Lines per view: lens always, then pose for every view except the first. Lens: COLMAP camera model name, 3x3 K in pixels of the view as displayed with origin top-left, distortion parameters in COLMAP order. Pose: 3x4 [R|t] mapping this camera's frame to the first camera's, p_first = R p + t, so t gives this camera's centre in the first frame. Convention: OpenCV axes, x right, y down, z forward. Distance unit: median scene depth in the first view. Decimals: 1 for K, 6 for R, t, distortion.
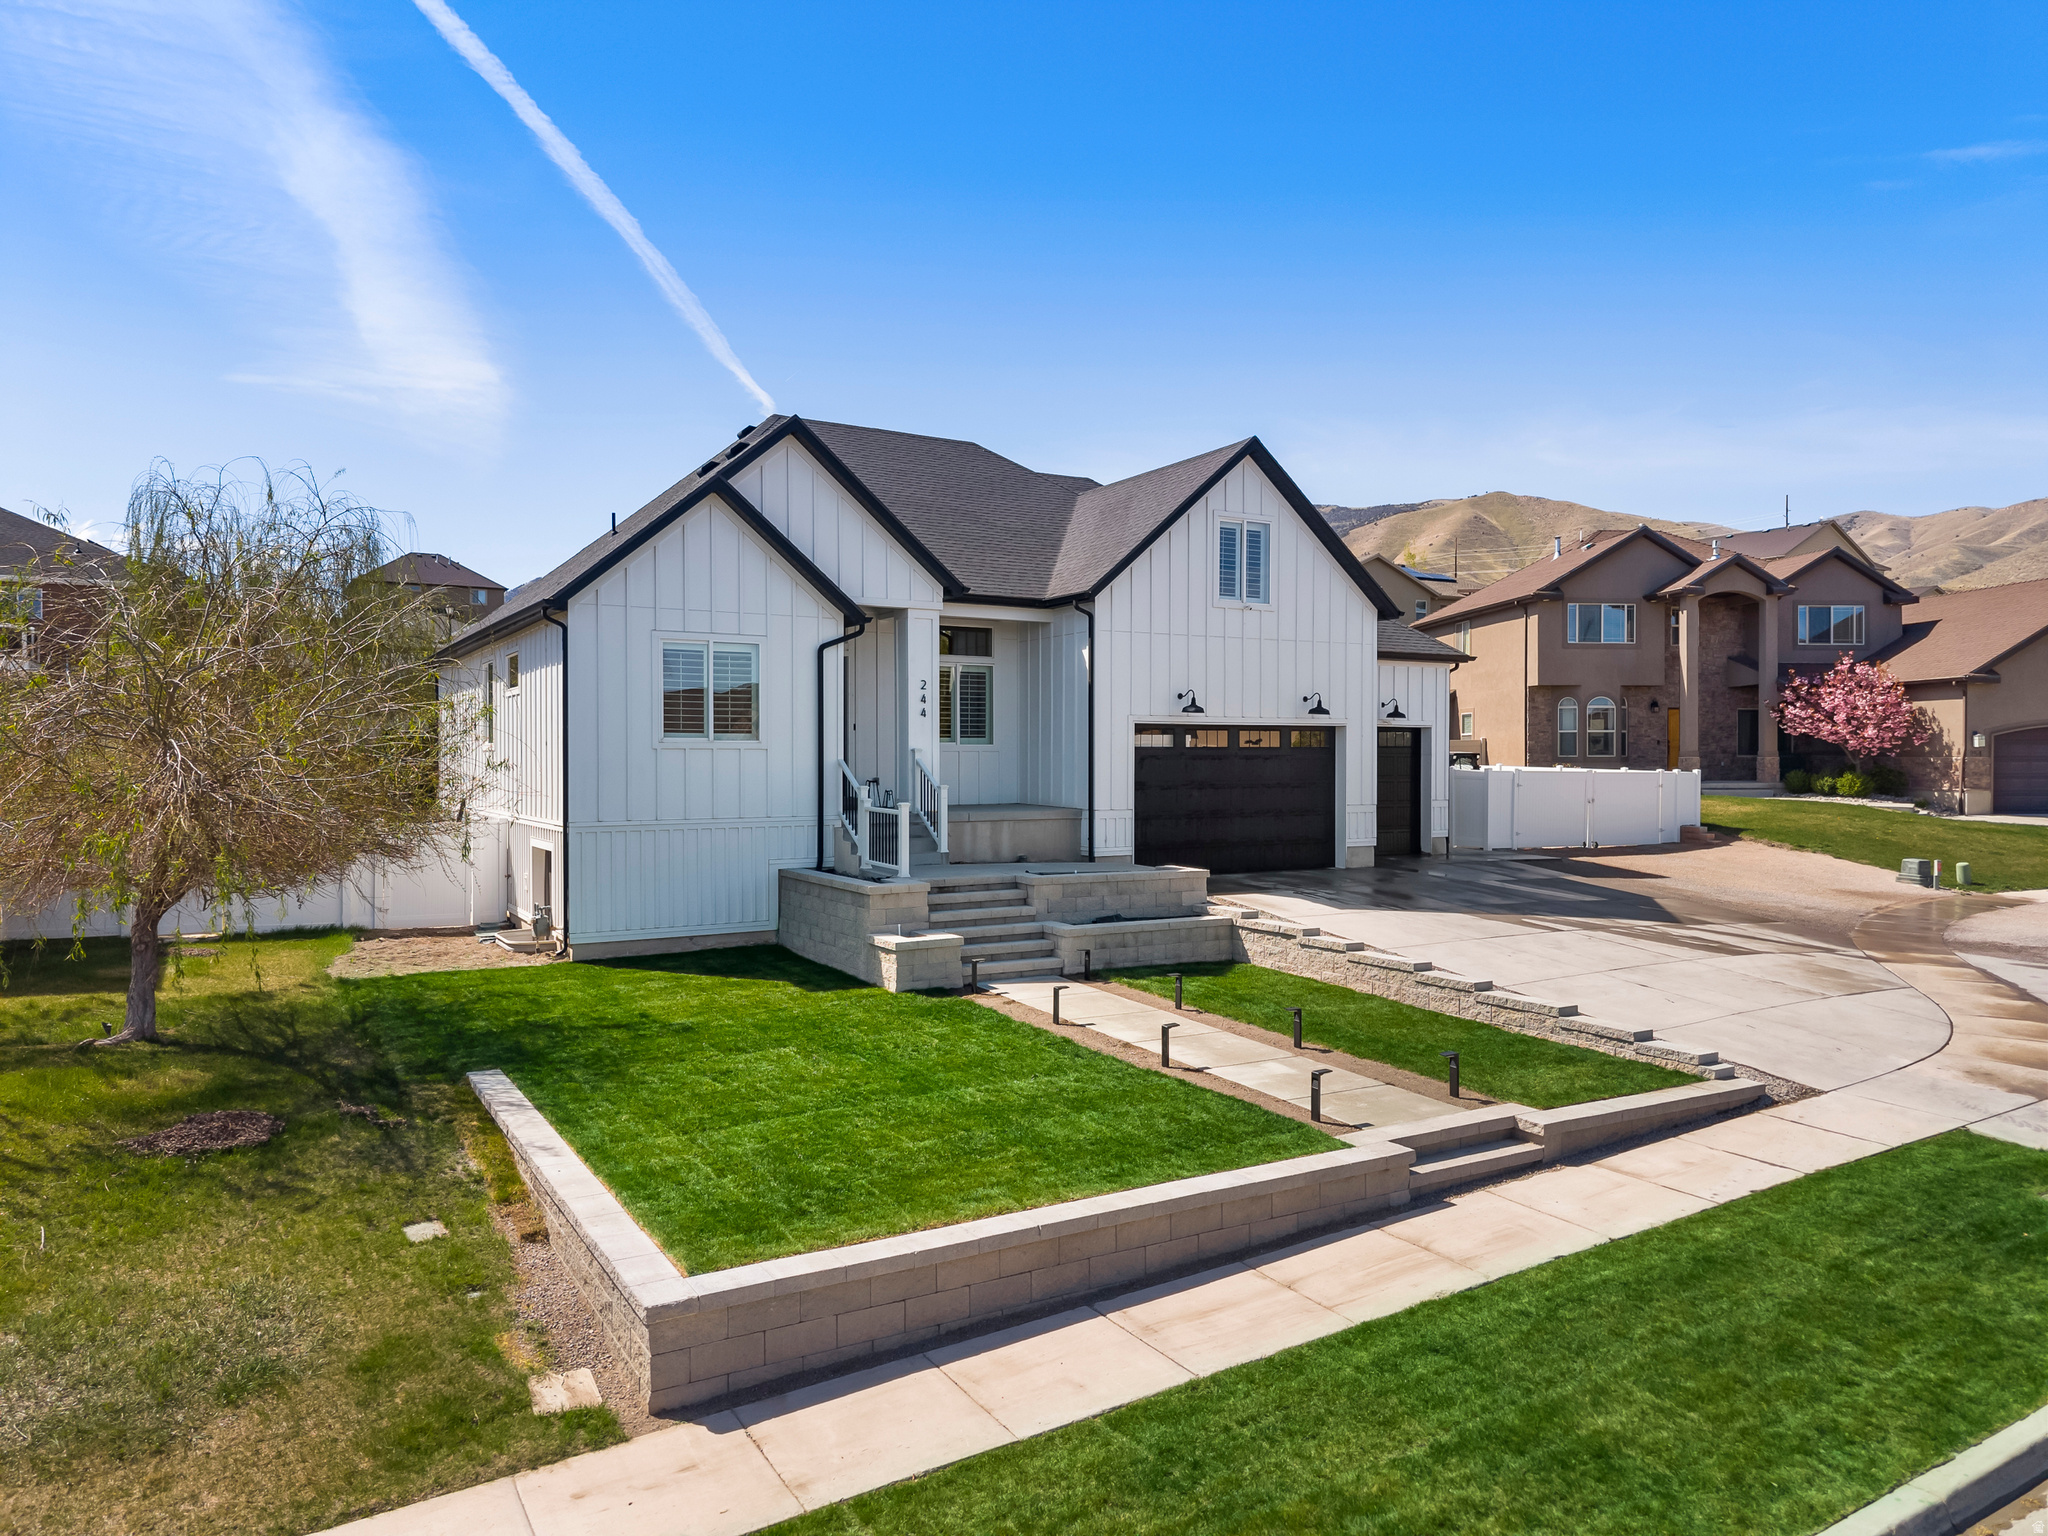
lens RADIAL K [[1366.8, 0, 1028.9], [0, 1366.8, 784.7], [0, 0, 1]] dist [0.026763, -0.028909]
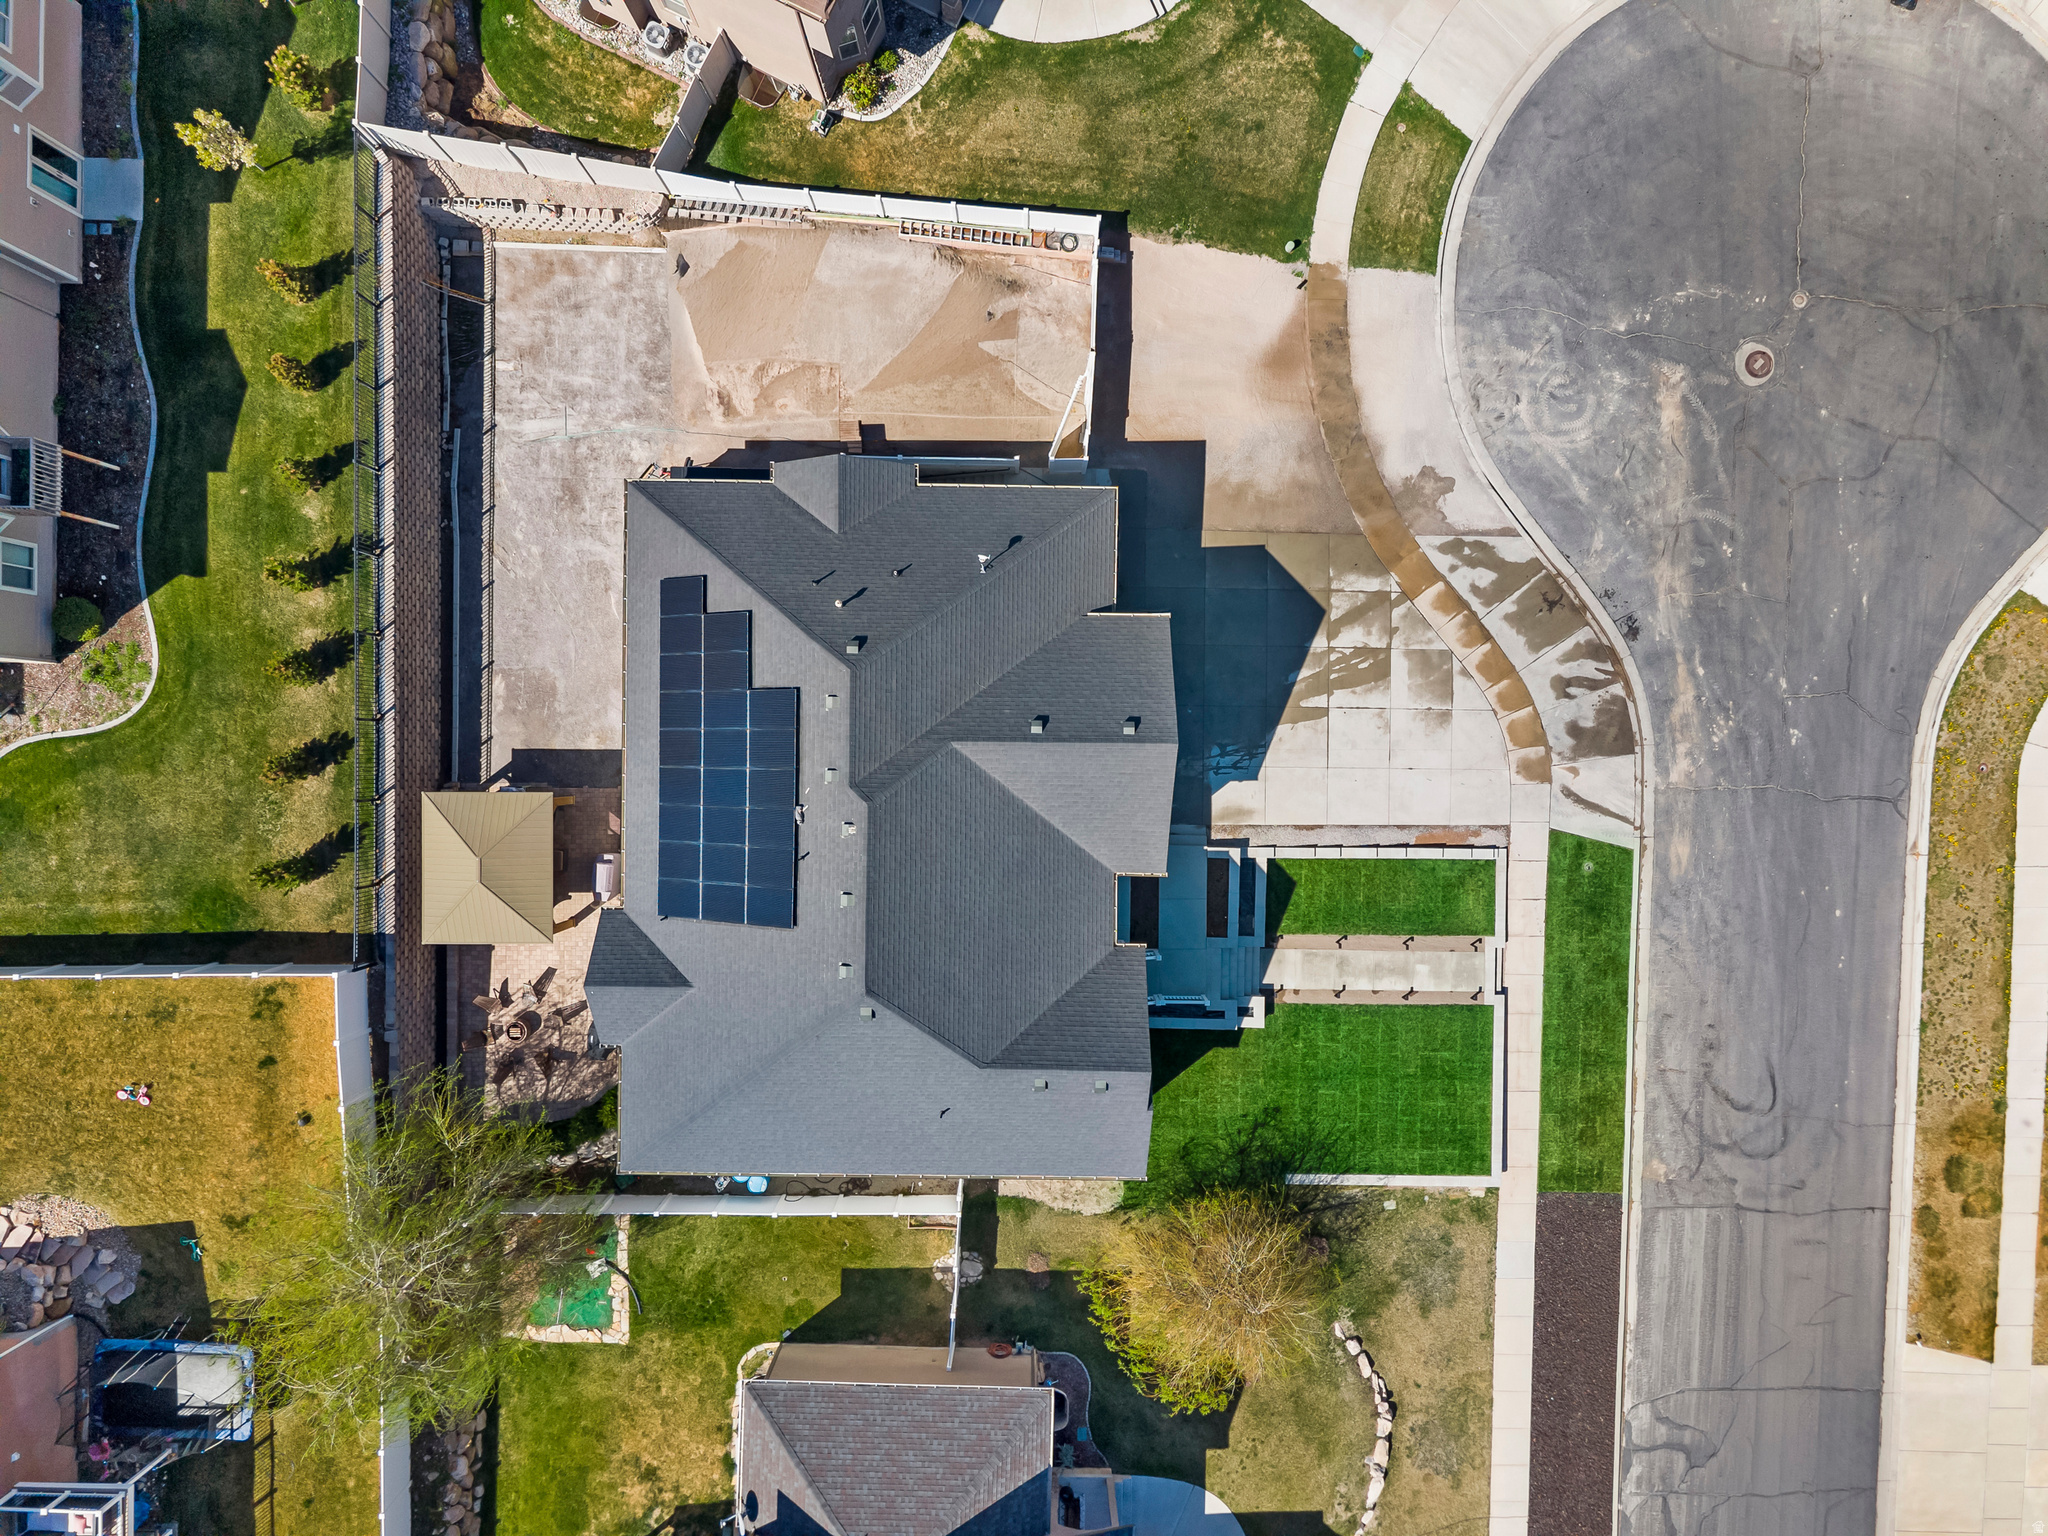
lens RADIAL K [[1366.8, 0, 1026.6], [0, 1366.8, 769.0], [0, 0, 1]] dist [0.026763, -0.028909]
pose [[0.508954, -0.860766, -0.006908, 0.079111], [0.018380, 0.002844, 0.999827, -1.783155], [-0.860598, -0.508992, 0.017269, 1.172737]]
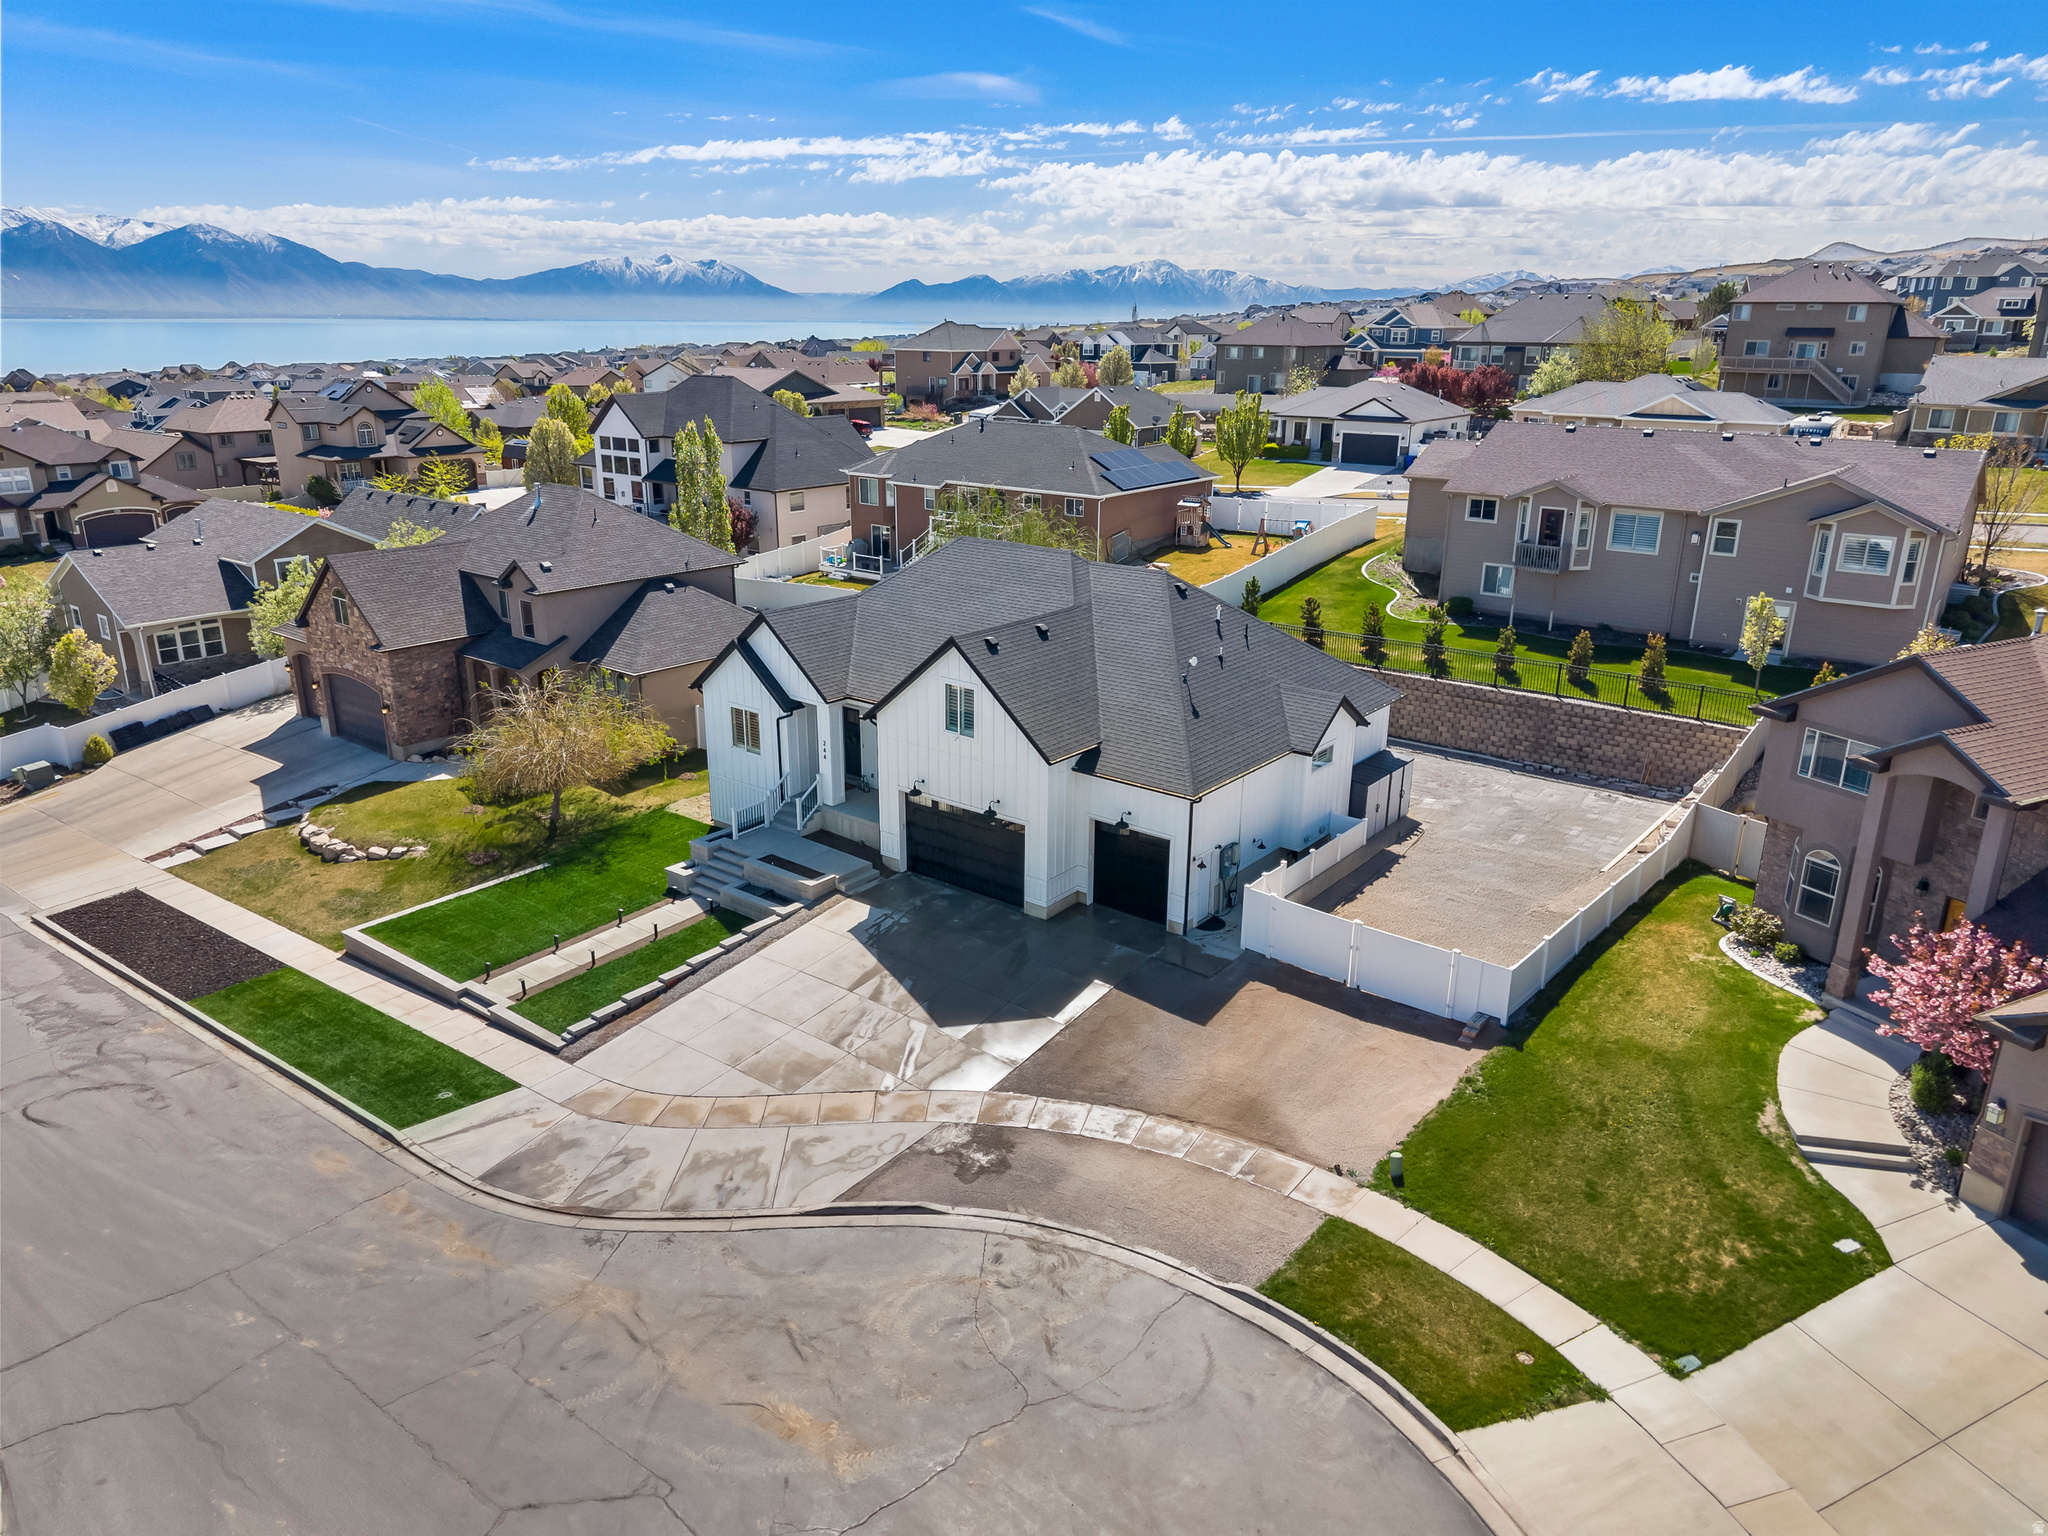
lens RADIAL K [[1366.8, 0, 1024.0], [0, 1366.8, 757.7], [0, 0, 1]] dist [0.026763, -0.028909]
pose [[0.376880, 0.284447, -0.881505, 1.713763], [-0.026959, 0.954645, 0.296522, -0.623503], [0.925870, -0.087989, 0.367456, 0.528220]]
